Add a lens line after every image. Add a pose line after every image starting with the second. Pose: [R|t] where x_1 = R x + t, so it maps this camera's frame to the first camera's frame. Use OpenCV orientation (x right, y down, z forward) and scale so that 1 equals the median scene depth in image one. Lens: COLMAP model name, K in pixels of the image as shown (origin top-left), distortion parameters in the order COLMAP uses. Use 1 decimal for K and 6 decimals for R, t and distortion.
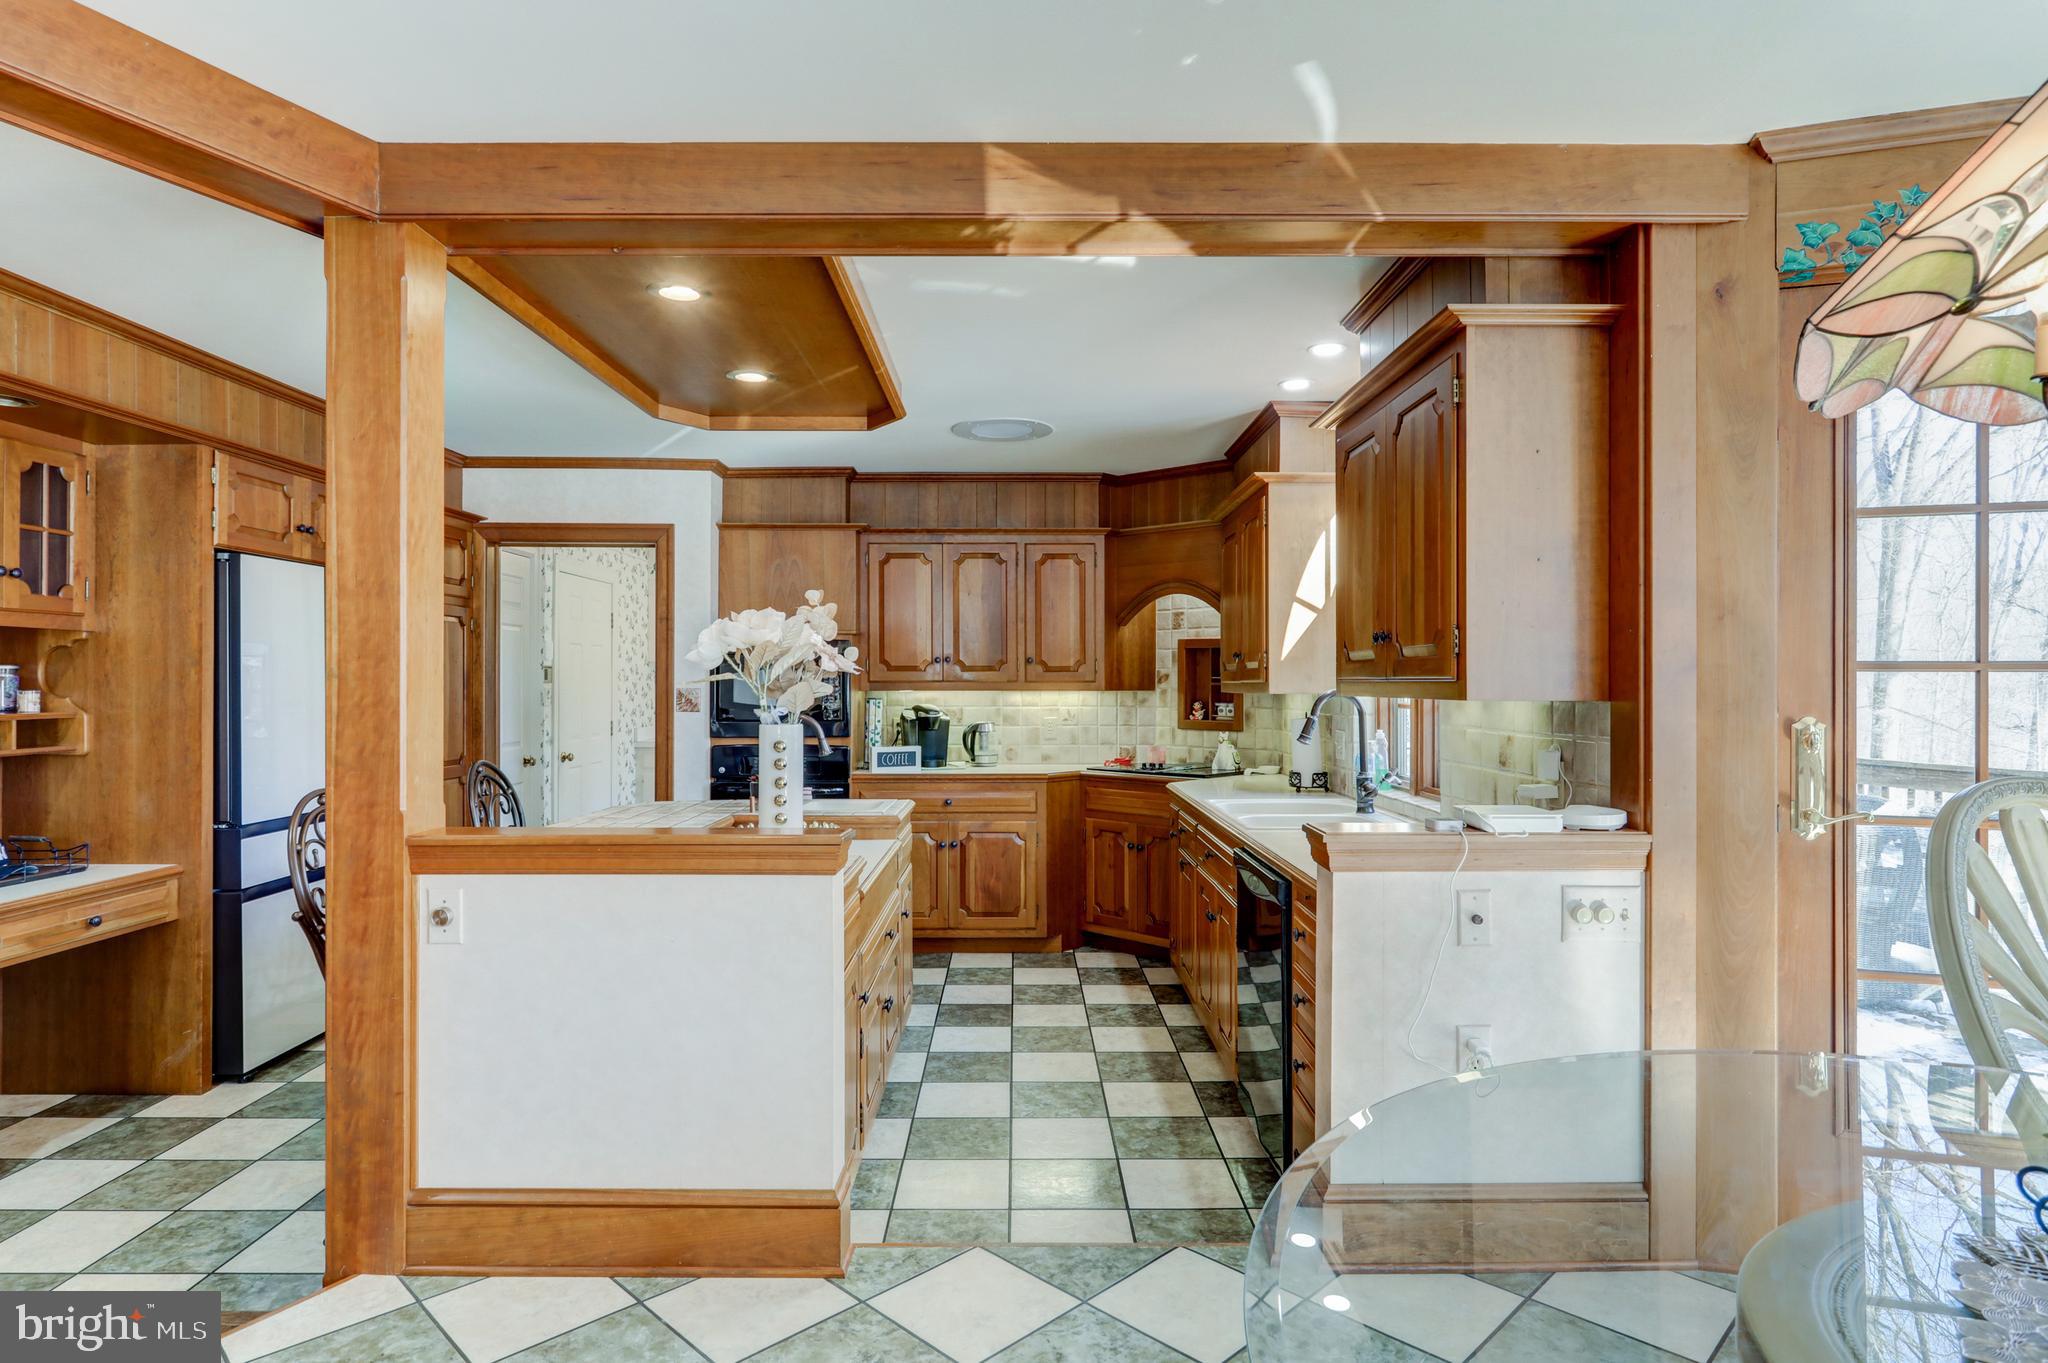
lens RADIAL K [[1124.0, 0, 1024.0], [0, 1124.0, 681.5], [0, 0, 1]] dist [0.000554, 0.000754]
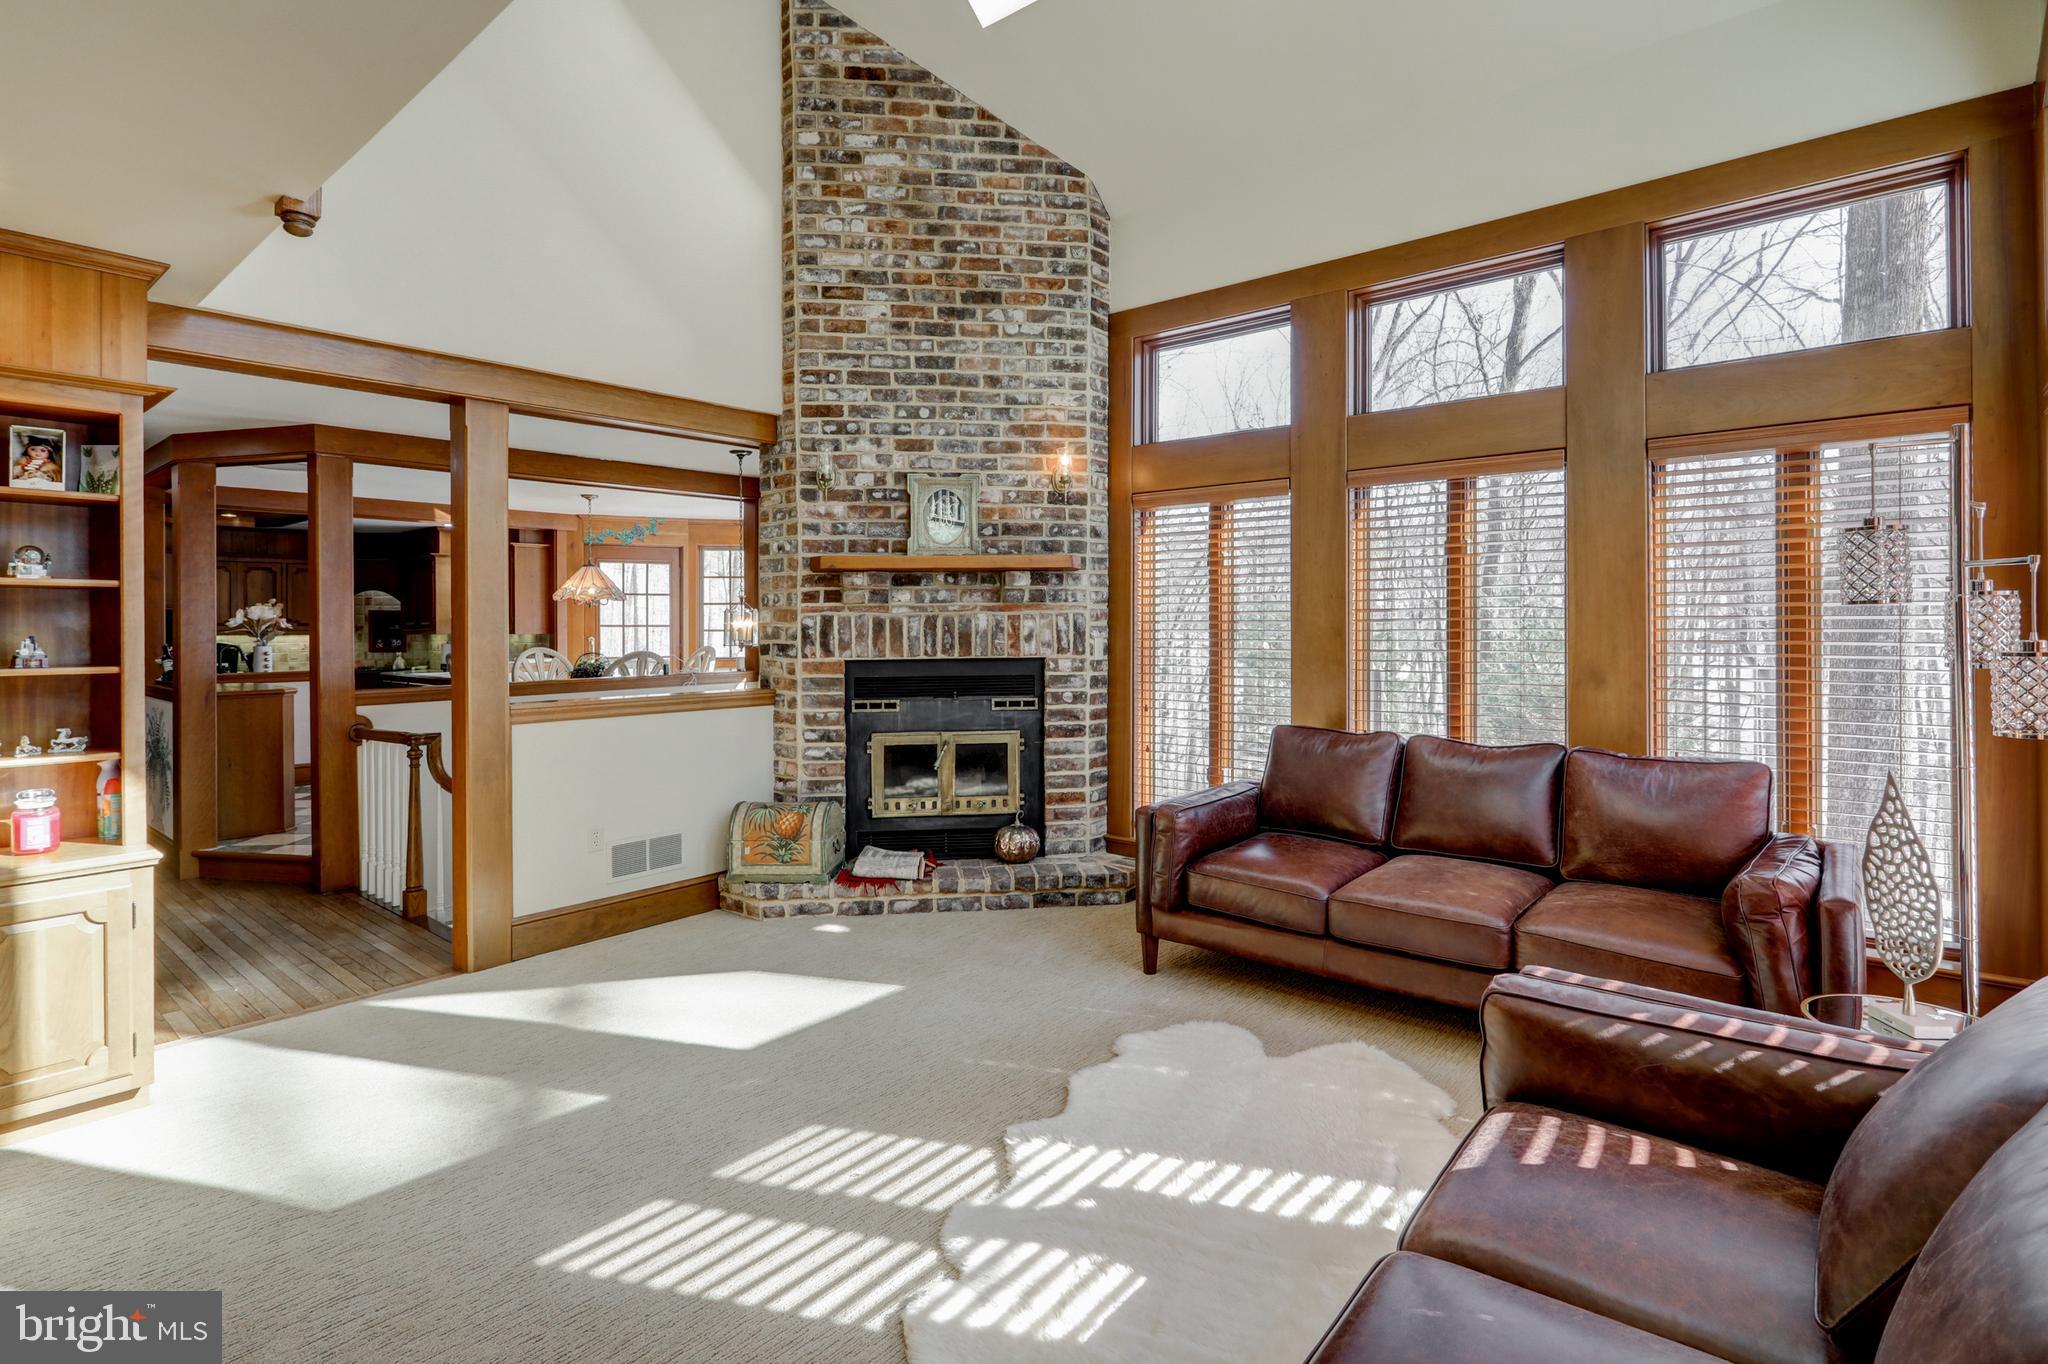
lens RADIAL K [[990.1, 0, 1023.7], [0, 990.1, 632.1], [0, 0, 1]] dist [-0.001490, -0.000015]
pose [[0.646627, -0.008532, 0.762759, -0.804967], [0.004927, 0.999963, 0.007007, -0.004898], [-0.762791, -0.000773, 0.646645, -1.906609]]
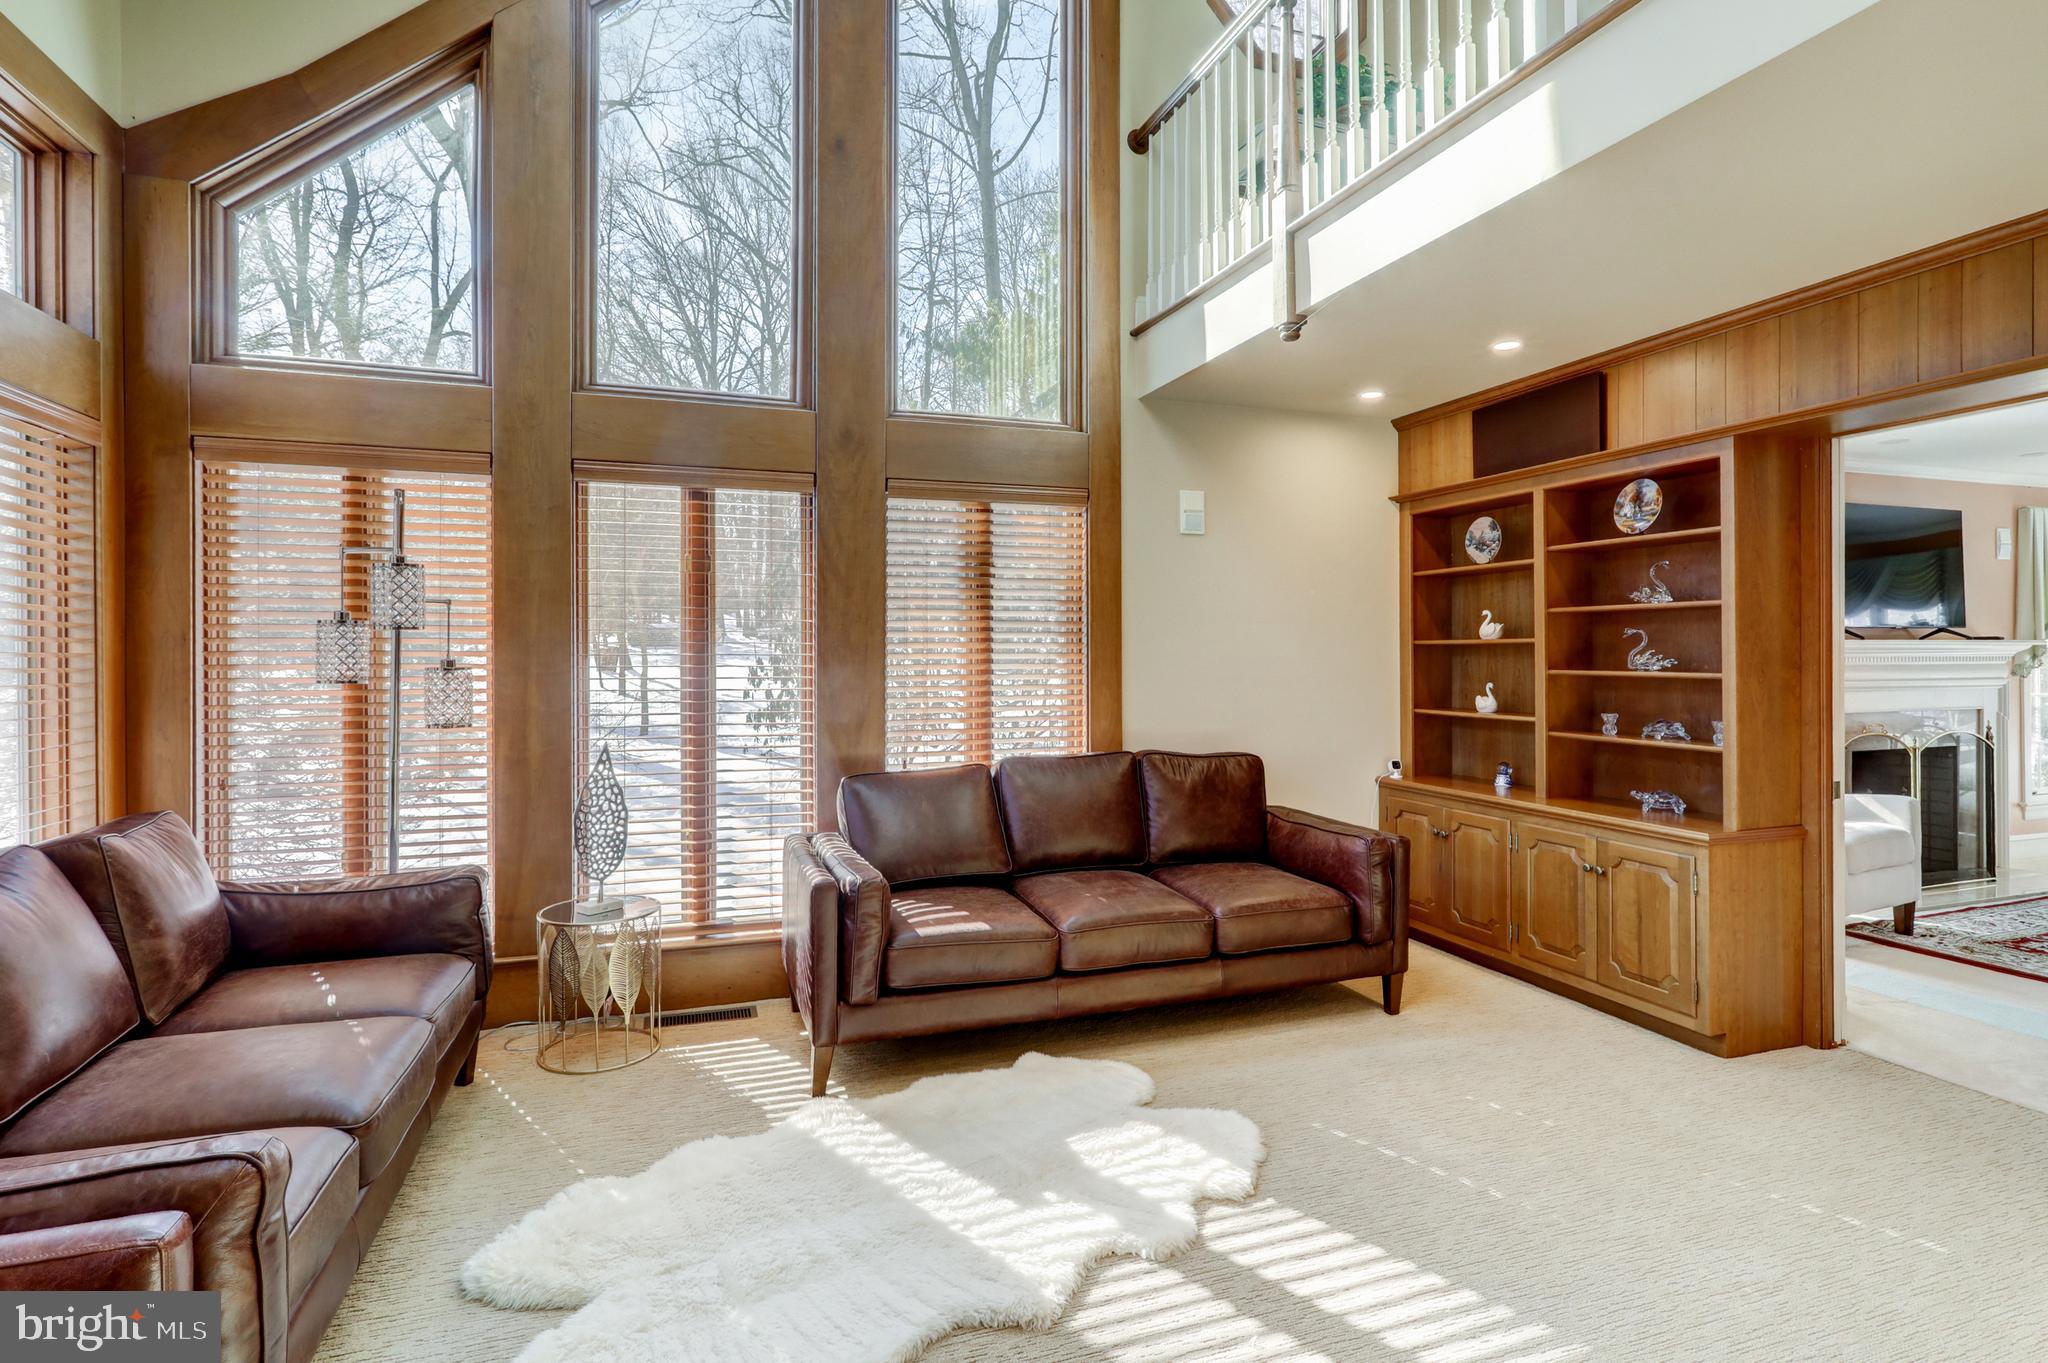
lens RADIAL K [[990.1, 0, 1023.7], [0, 990.1, 631.6], [0, 0, 1]] dist [-0.001490, -0.000015]
pose [[-0.946722, -0.007379, -0.321968, -0.096340], [-0.001459, 0.999825, -0.018626, 0.002228], [0.322050, -0.017163, -0.946567, -0.941100]]
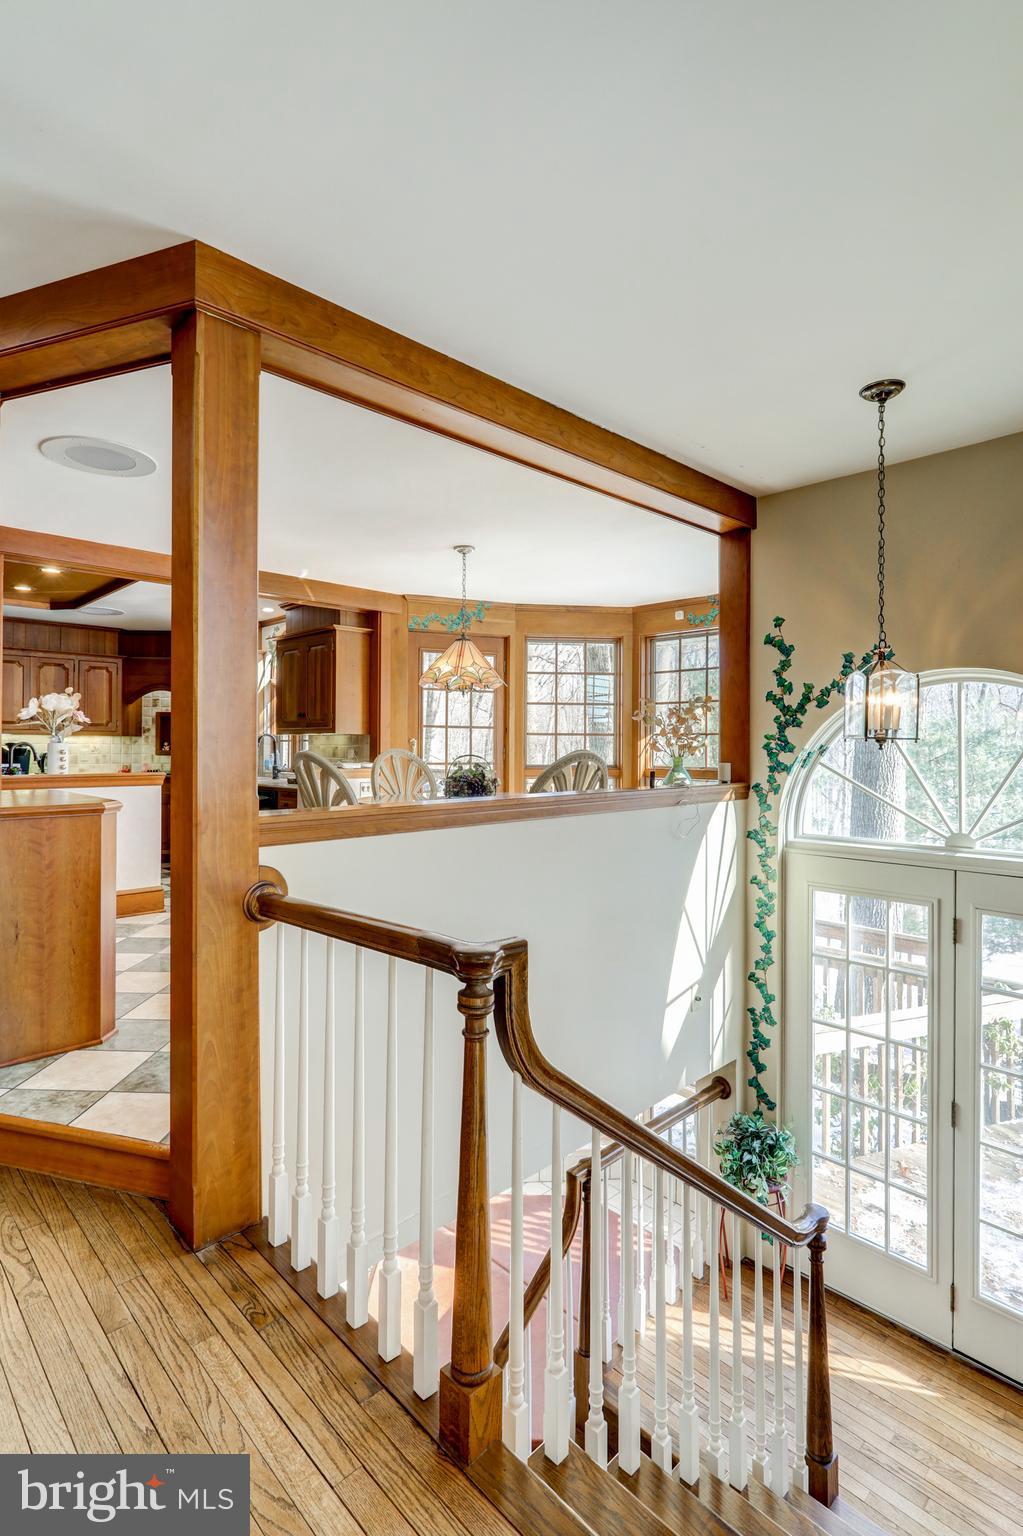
lens RADIAL K [[757.8, 0, 508.0], [0, 757.8, 746.5], [0, 0, 1]] dist [0.002822, 0.000953]
pose [[0.725116, 0.004419, 0.688612, -0.578284], [-0.006543, 0.999978, 0.000472, 0.035099], [-0.688595, -0.004848, 0.725130, -0.751016]]
